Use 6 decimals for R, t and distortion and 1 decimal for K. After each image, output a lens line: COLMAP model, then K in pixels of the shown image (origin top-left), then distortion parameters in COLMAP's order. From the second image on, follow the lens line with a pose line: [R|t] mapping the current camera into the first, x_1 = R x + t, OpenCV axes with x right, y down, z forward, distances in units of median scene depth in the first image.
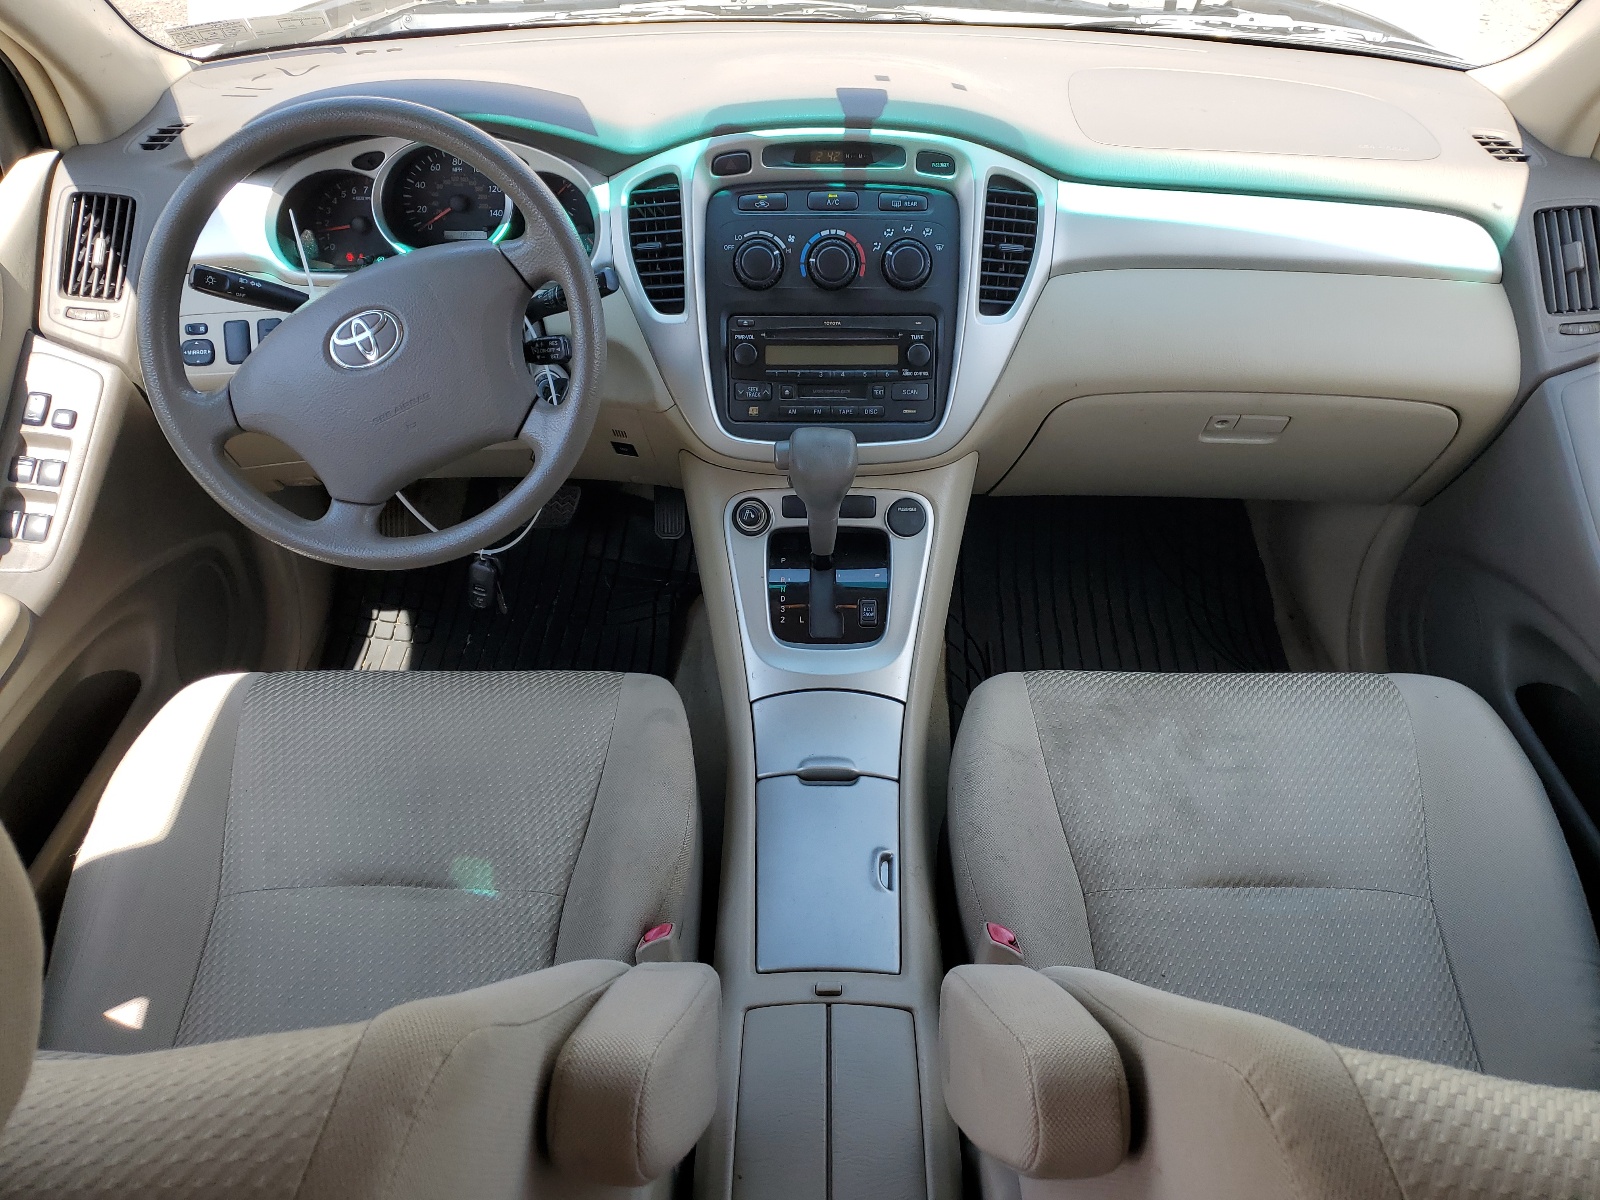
lens RADIAL K [[1354.0, 0, 799.7], [0, 1354.0, 599.1], [0, 0, 1]] dist [-0.000278, -0.000285]
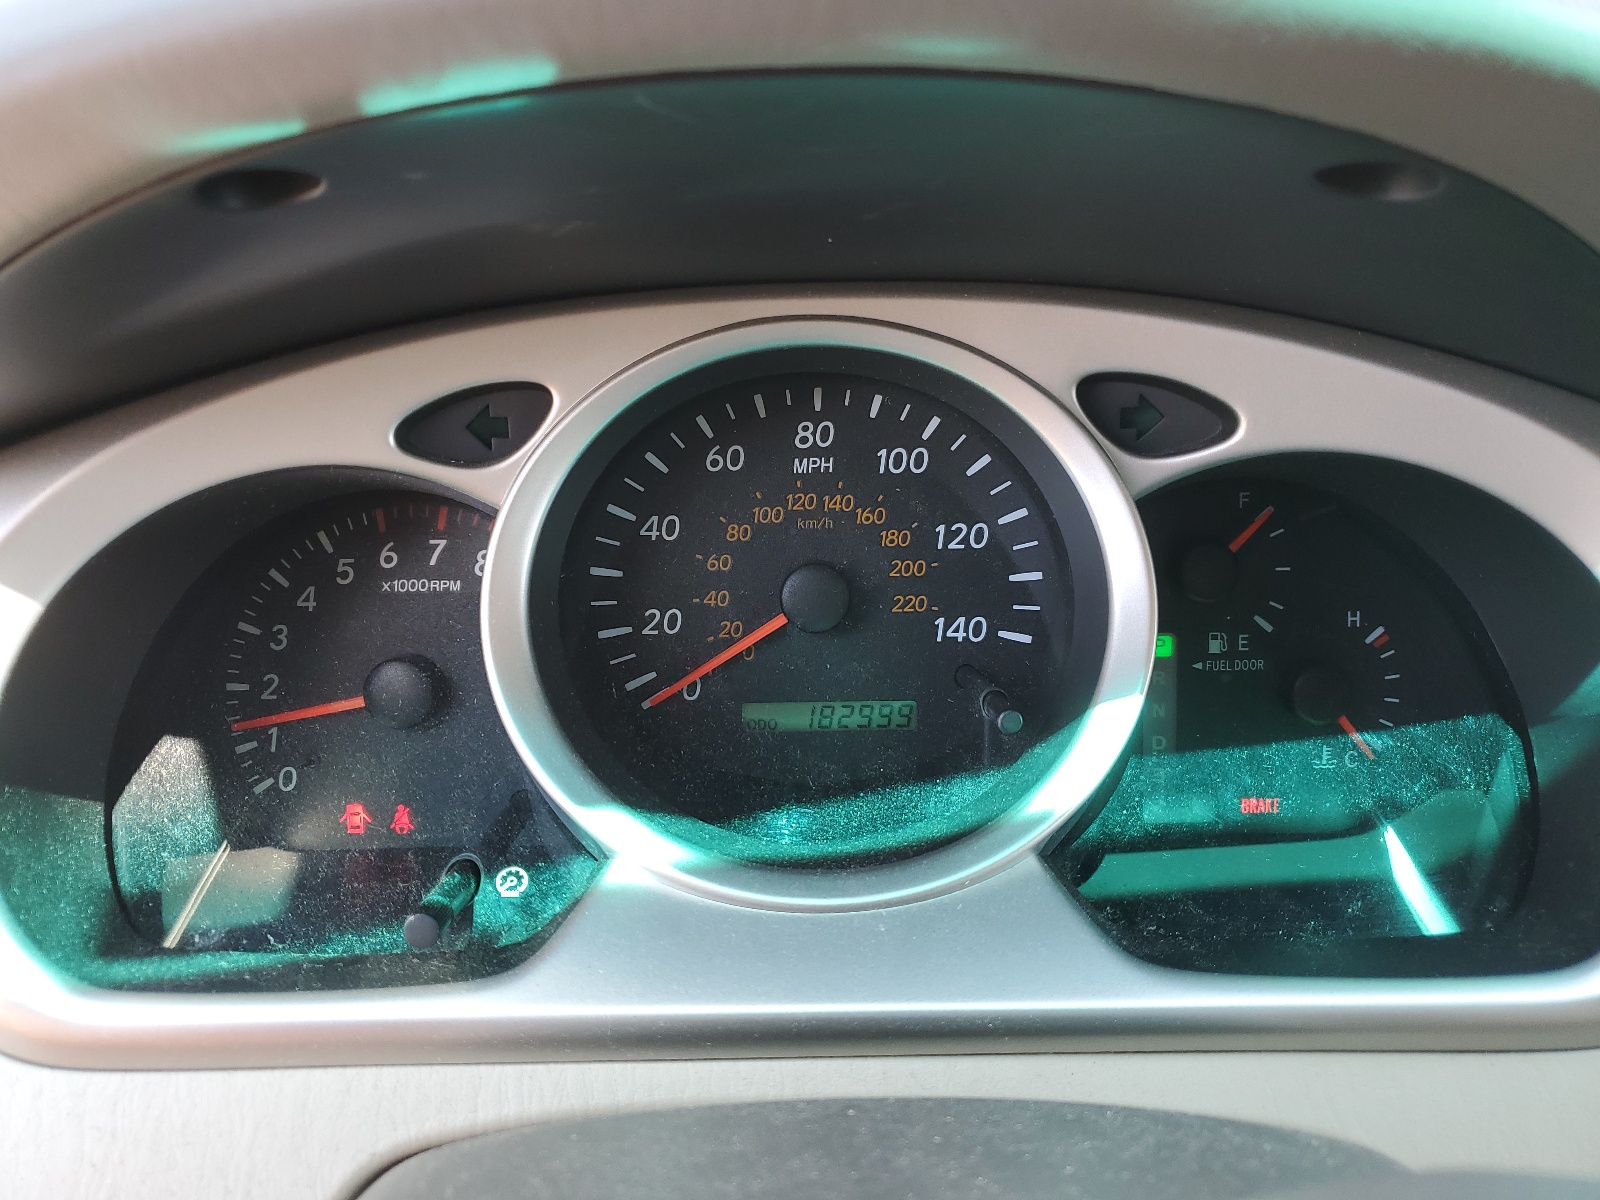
lens RADIAL K [[1354.0, 0, 799.7], [0, 1354.0, 599.8], [0, 0, 1]] dist [-0.000278, -0.000285]
pose [[0.999534, -0.024333, 0.018443, -0.260505], [0.027956, 0.972218, -0.232400, -0.236103], [-0.012275, 0.232807, 0.972445, 0.765960]]
